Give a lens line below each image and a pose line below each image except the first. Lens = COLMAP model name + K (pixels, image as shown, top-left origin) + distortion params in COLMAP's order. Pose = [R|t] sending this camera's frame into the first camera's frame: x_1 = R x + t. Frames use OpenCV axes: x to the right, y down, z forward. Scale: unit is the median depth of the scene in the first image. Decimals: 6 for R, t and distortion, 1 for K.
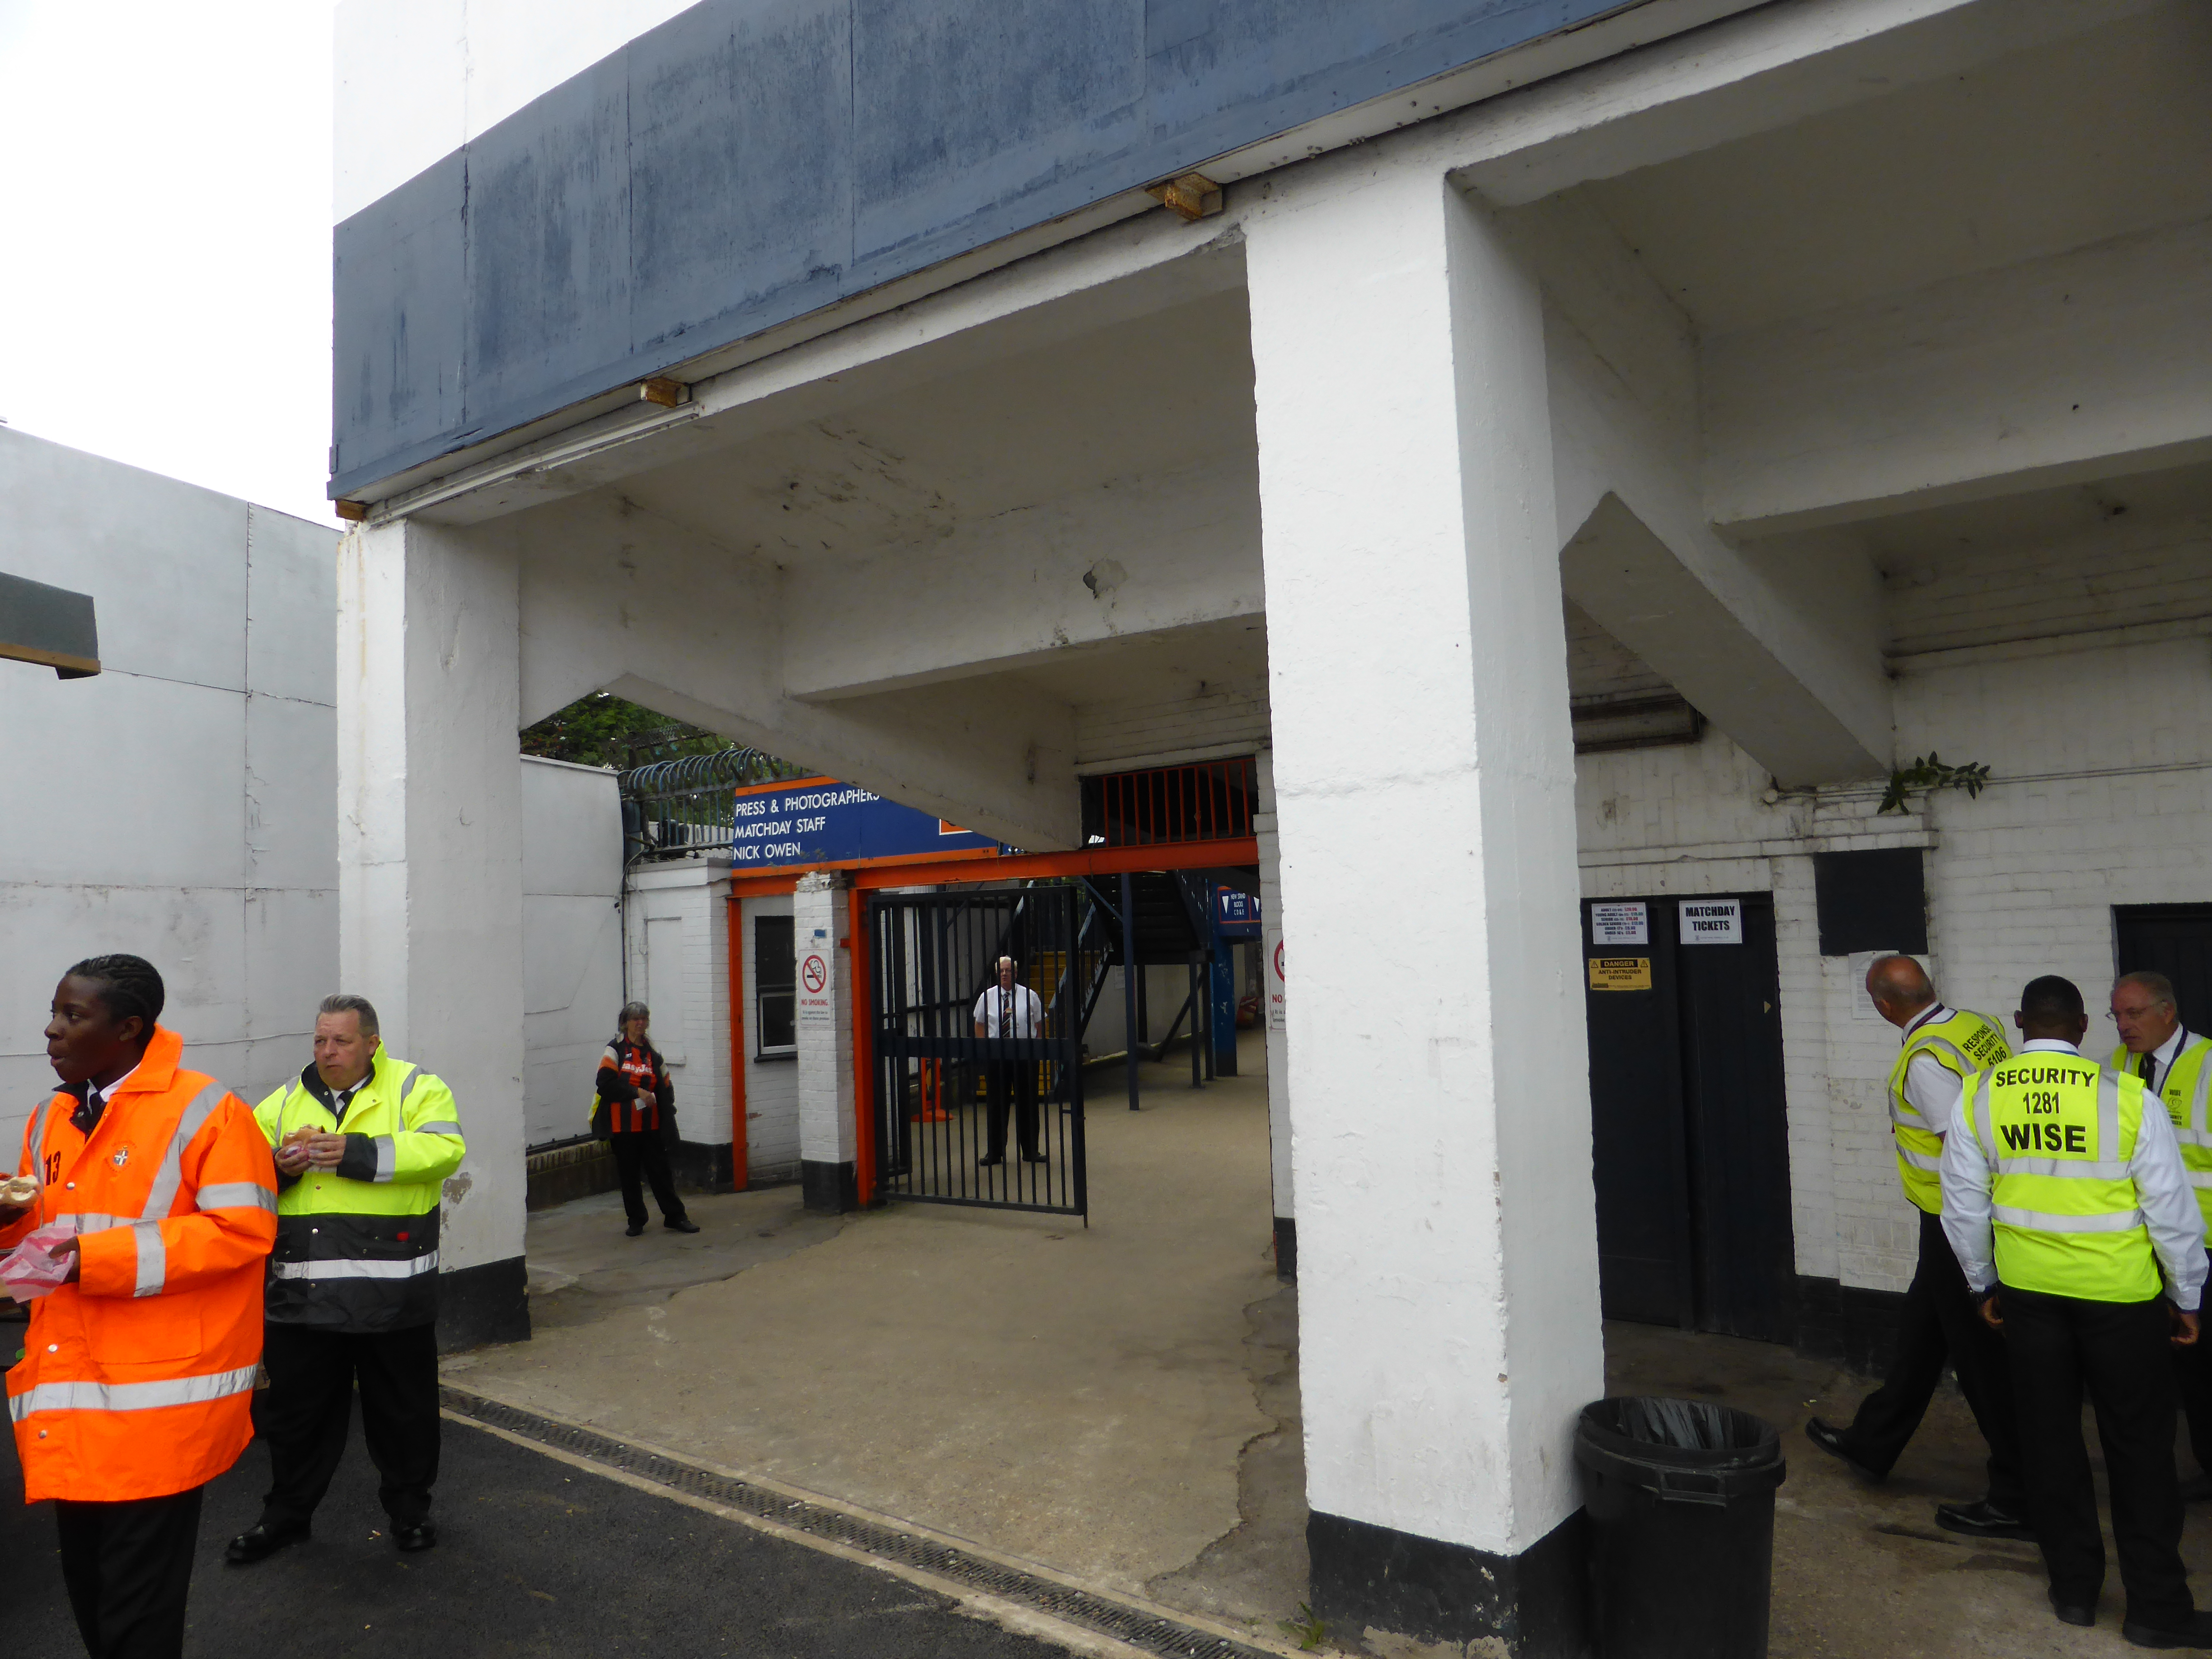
lens RADIAL K [[1591.9, 0, 1108.6], [0, 1591.9, 815.2], [0, 0, 1]] dist [-0.003415, 0.001564]
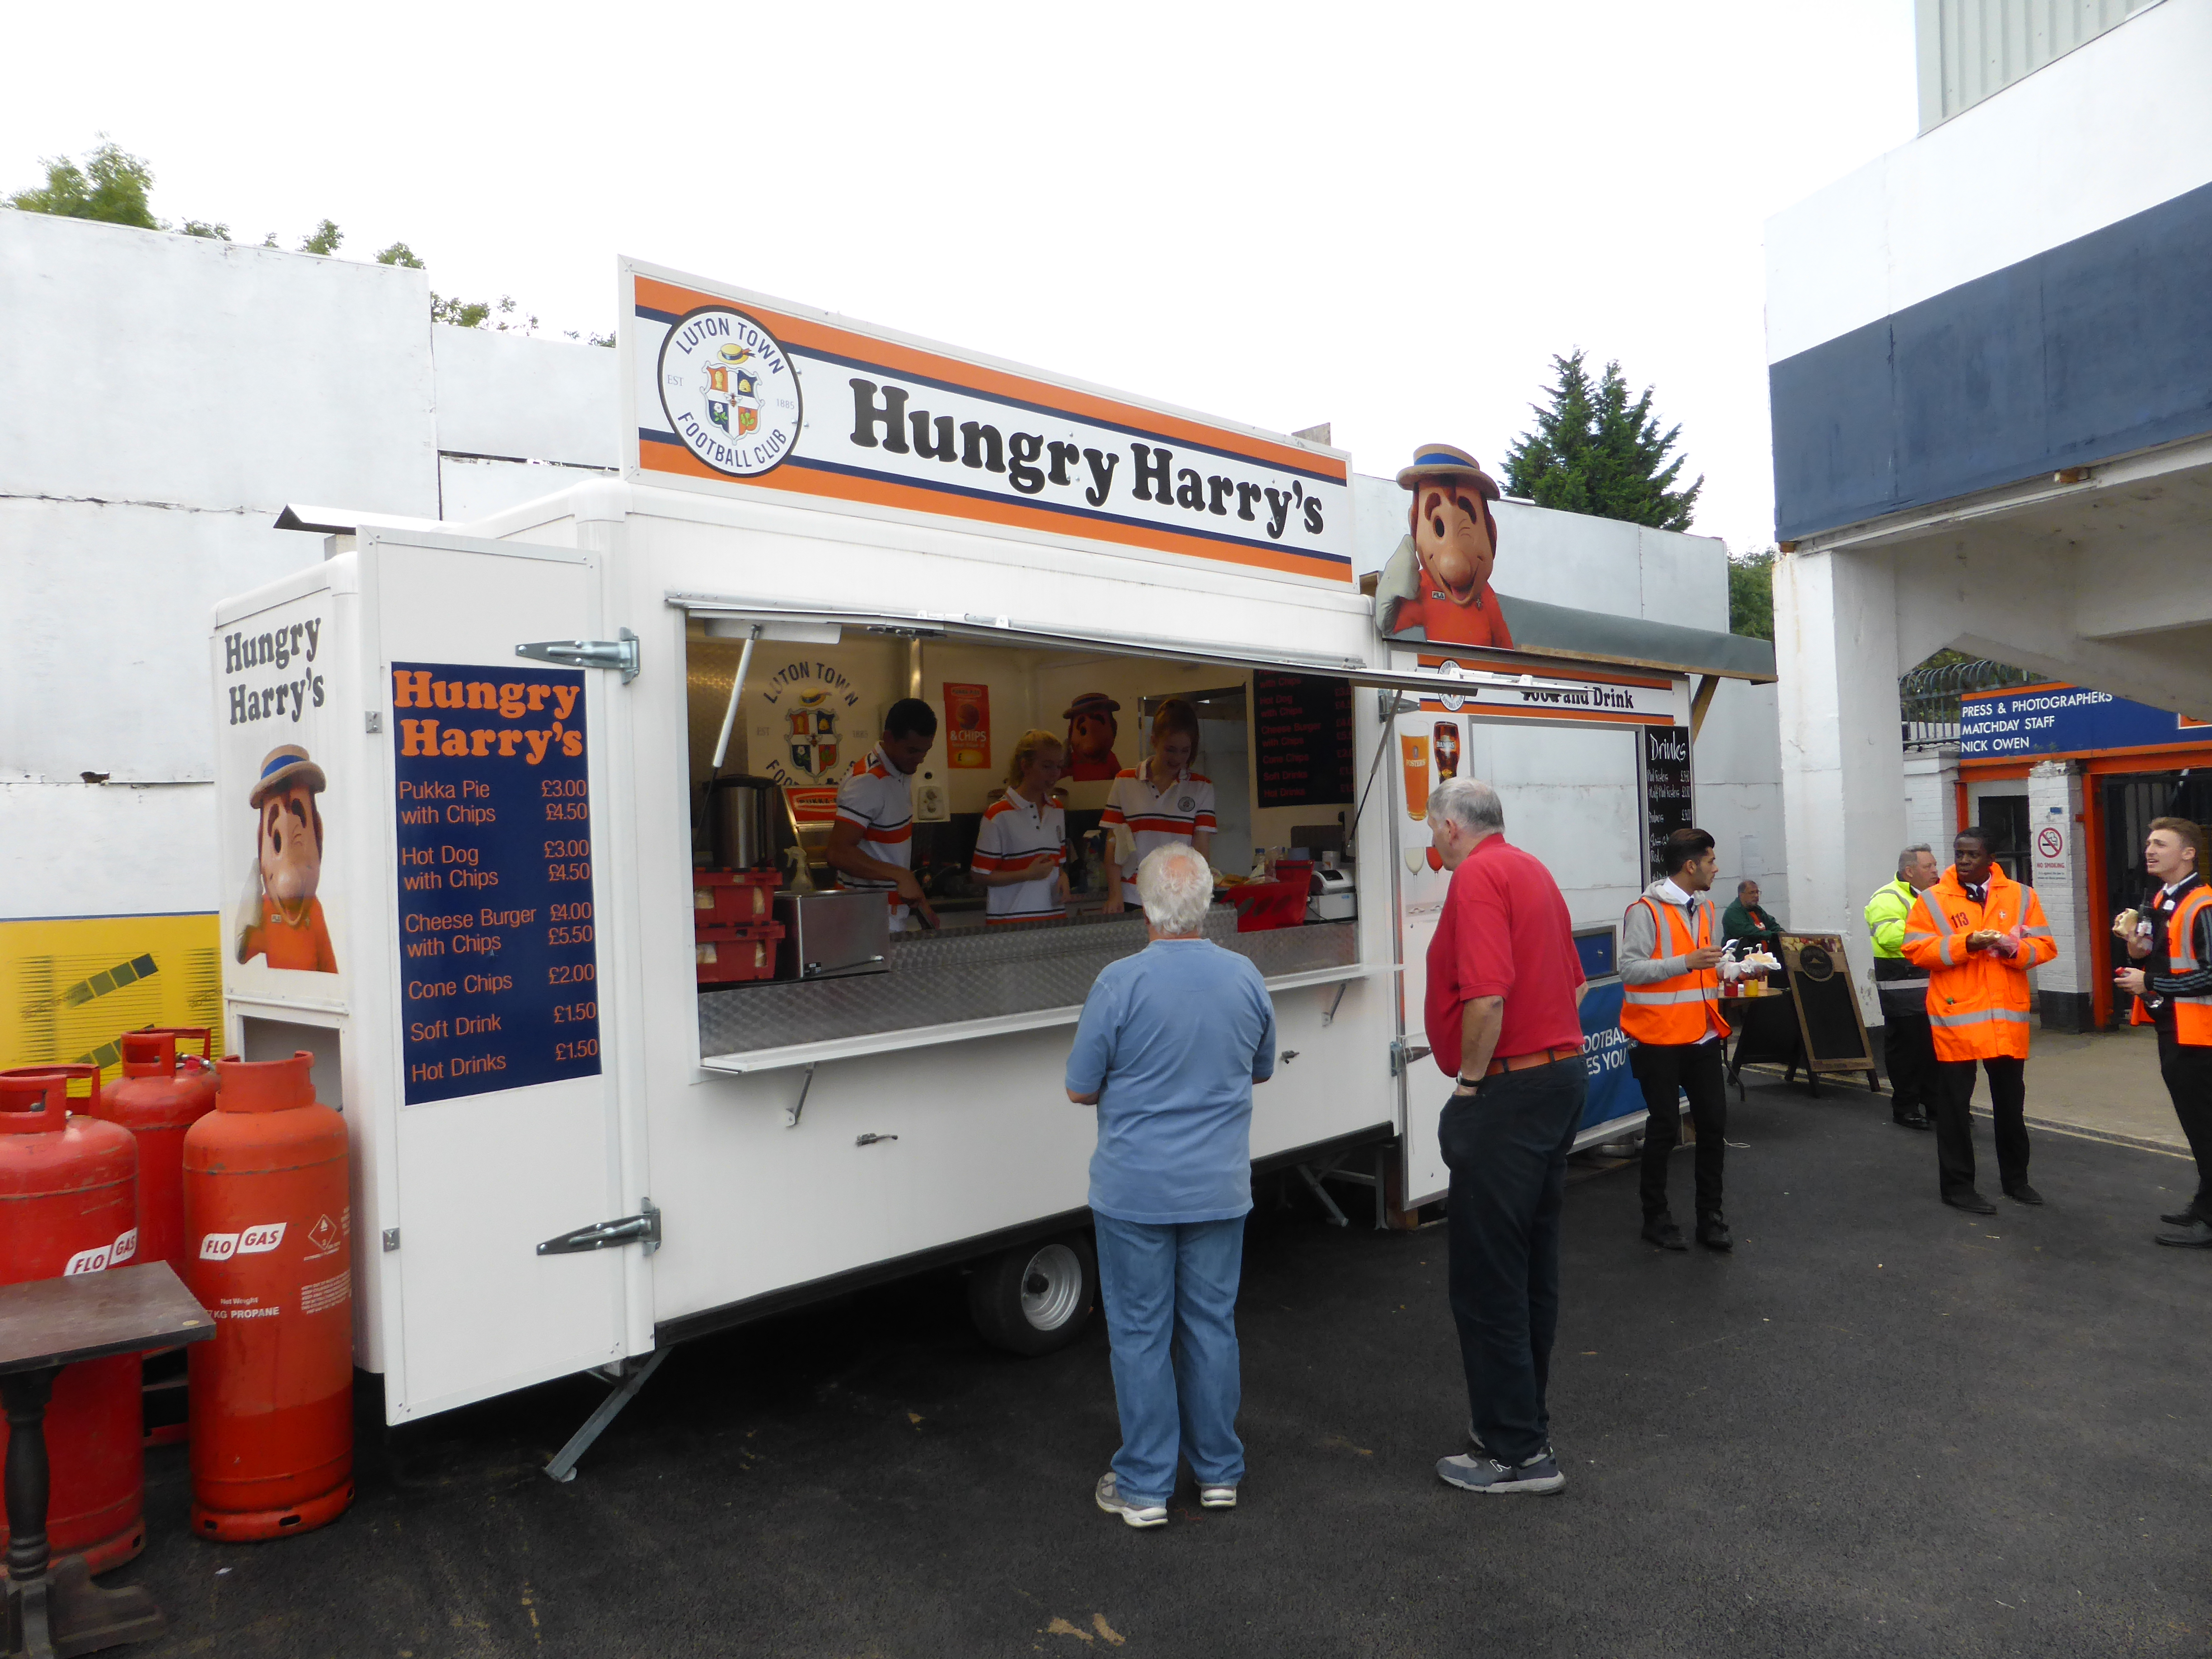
lens RADIAL K [[1591.9, 0, 1108.6], [0, 1591.9, 815.2], [0, 0, 1]] dist [-0.003415, 0.001564]
pose [[0.824970, -0.006373, -0.565141, -0.089525], [0.050644, 0.996748, 0.062687, -0.037806], [0.562903, -0.080336, 0.822609, -0.445051]]
